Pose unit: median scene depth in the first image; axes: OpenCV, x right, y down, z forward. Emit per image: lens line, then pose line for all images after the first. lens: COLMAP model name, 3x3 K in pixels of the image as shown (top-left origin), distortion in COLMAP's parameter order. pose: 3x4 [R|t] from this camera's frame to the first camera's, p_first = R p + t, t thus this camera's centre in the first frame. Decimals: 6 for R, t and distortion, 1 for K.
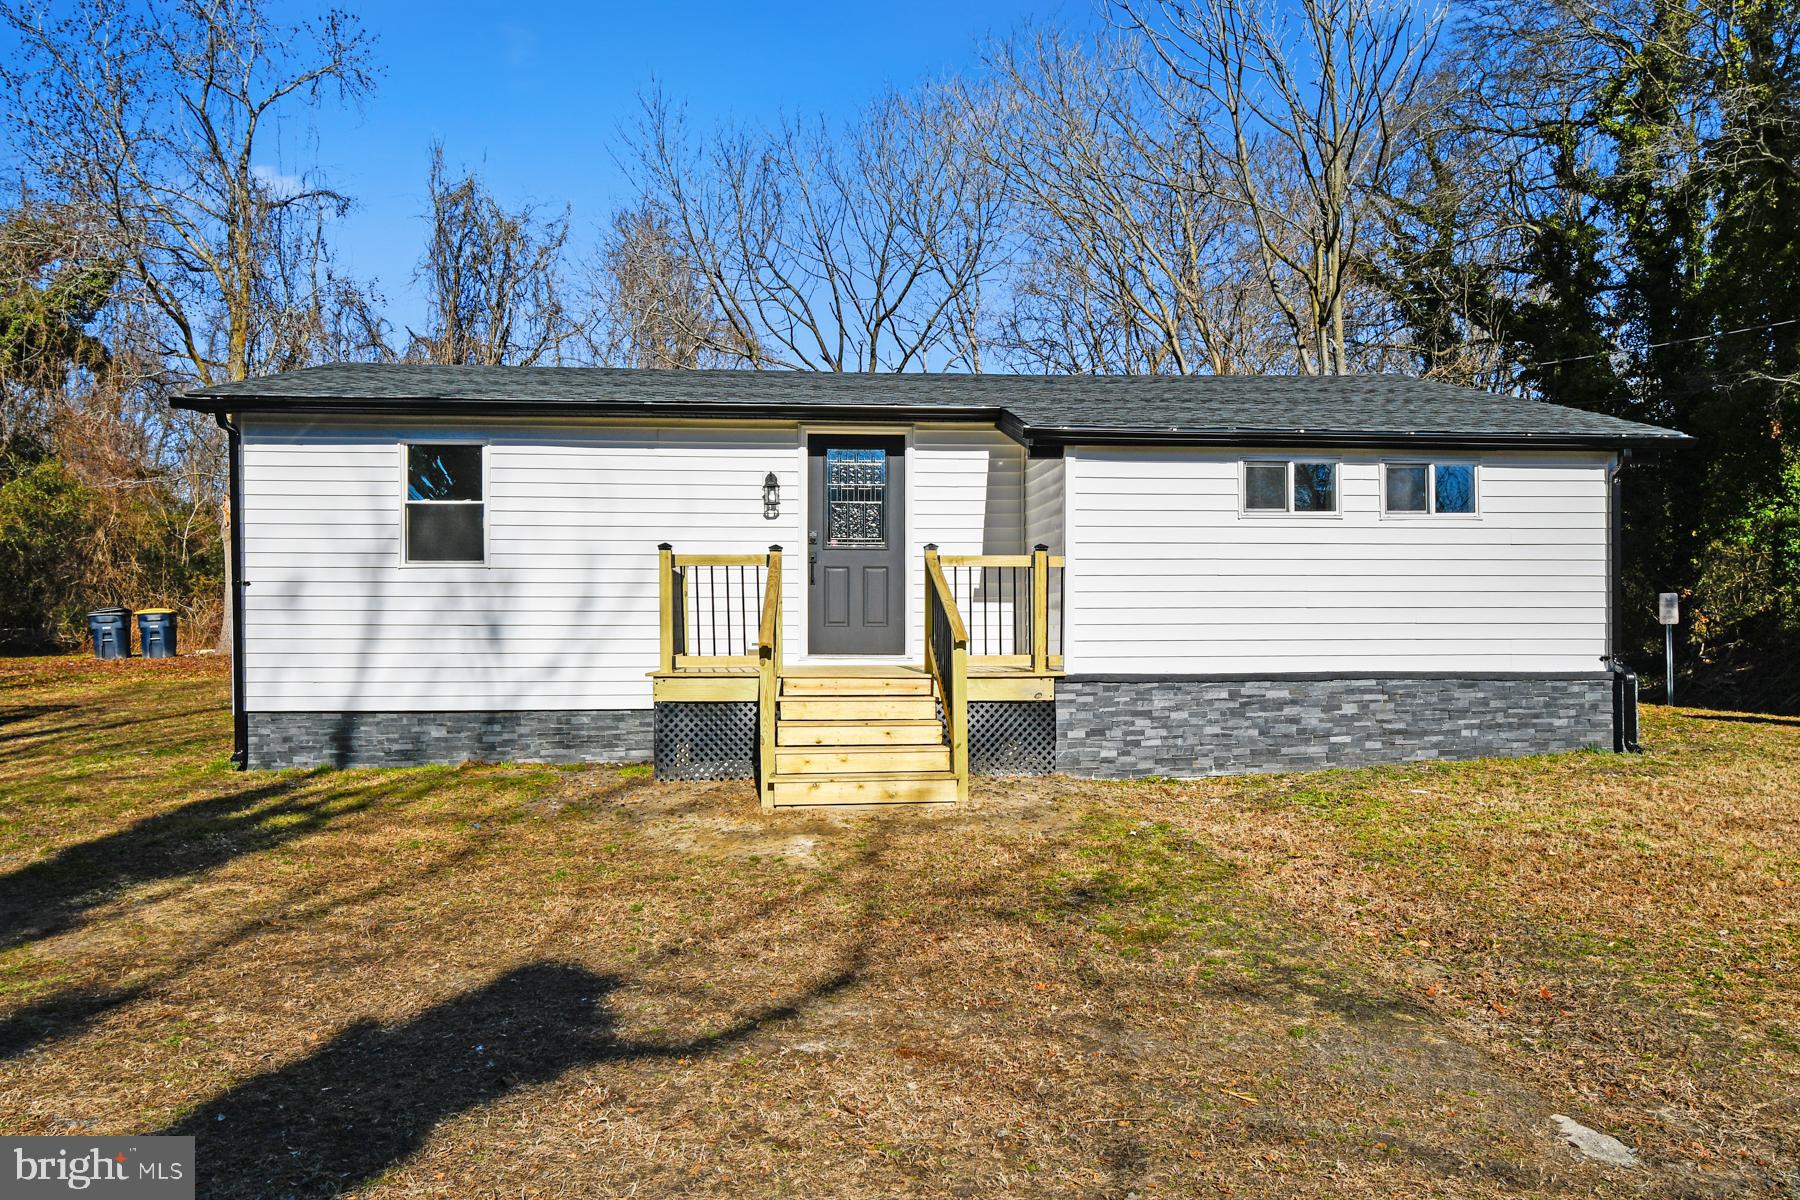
lens RADIAL K [[1252.4, 0, 899.4], [0, 1252.4, 608.6], [0, 0, 1]] dist [0.010945, 0.000497]
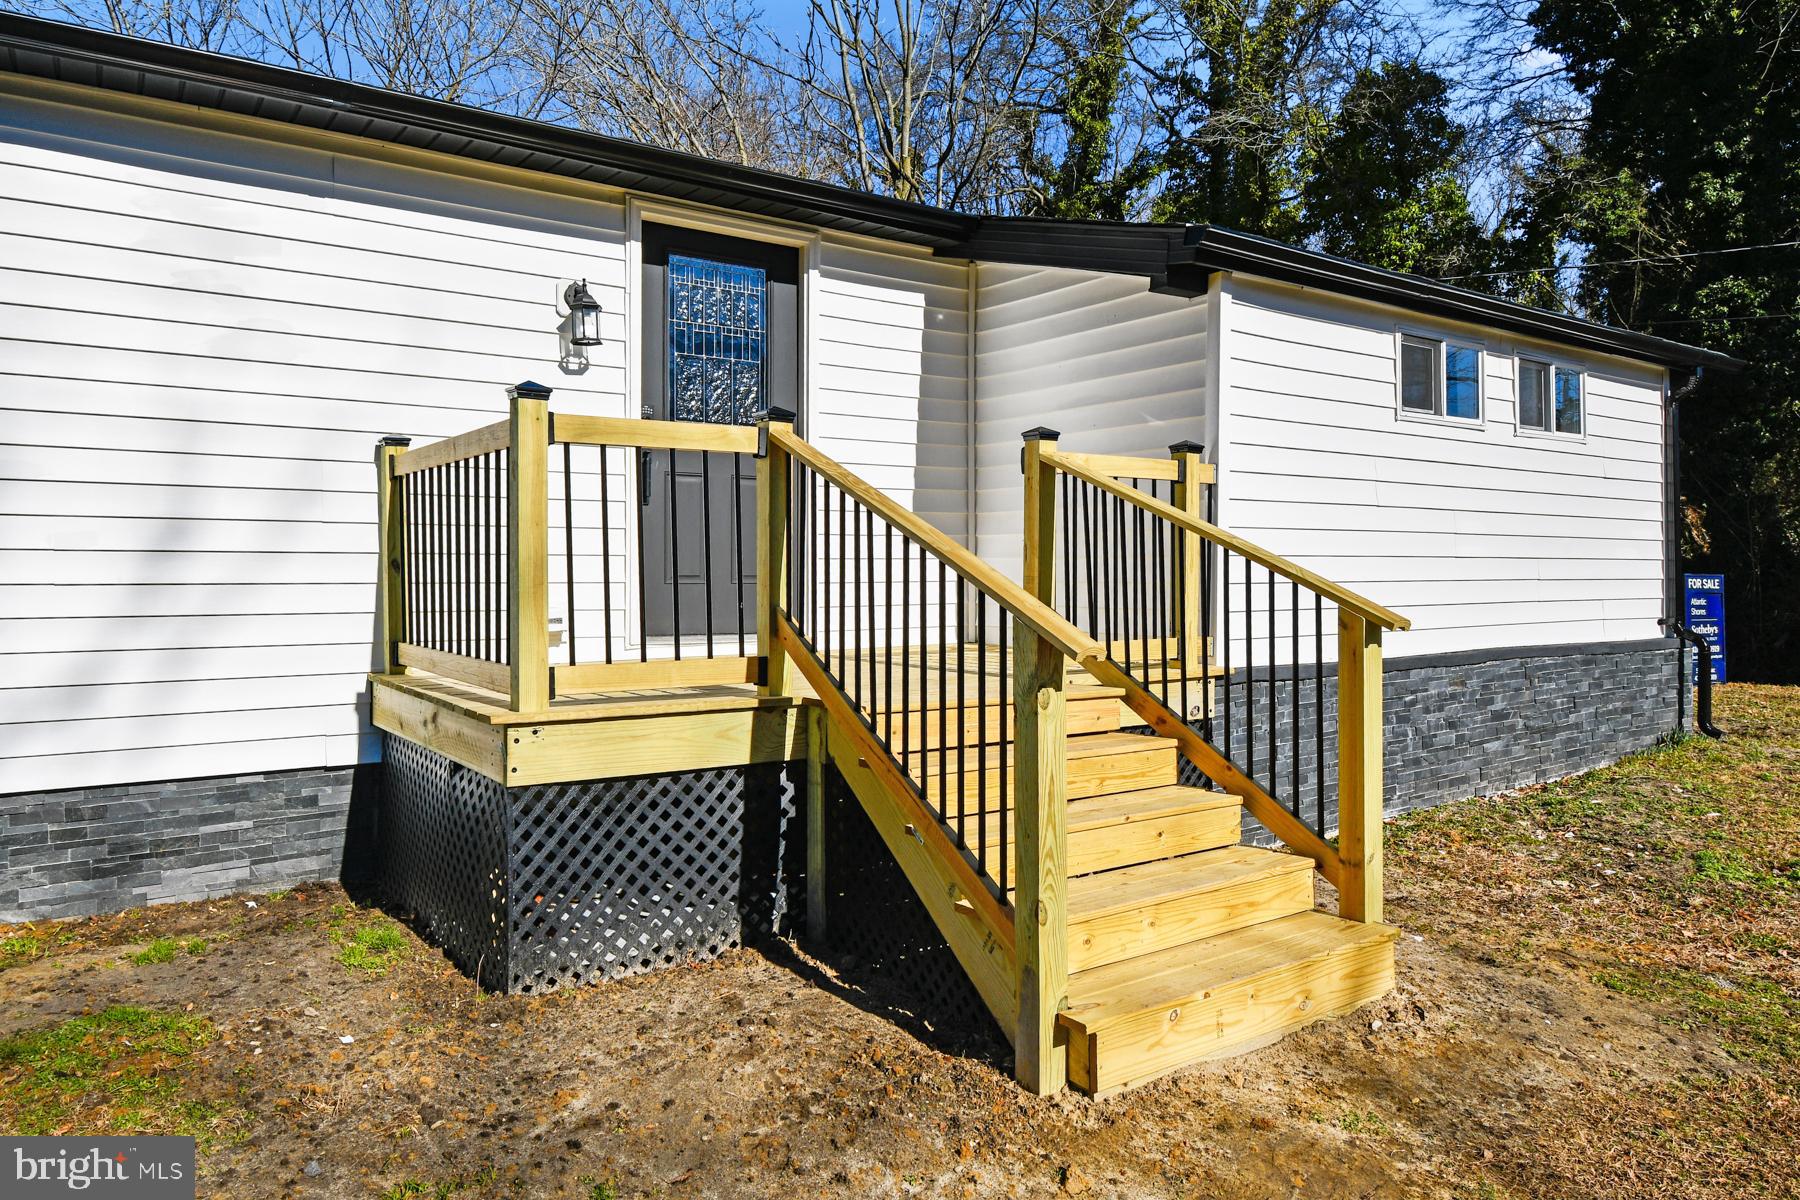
lens RADIAL K [[1185.7, 0, 899.4], [0, 1185.7, 561.3], [0, 0, 1]] dist [-0.008294, 0.000848]
pose [[0.867658, 0.006377, 0.497121, -0.231063], [-0.009263, 0.999952, 0.003341, 0.001736], [-0.497076, -0.007504, 0.867675, 0.527271]]
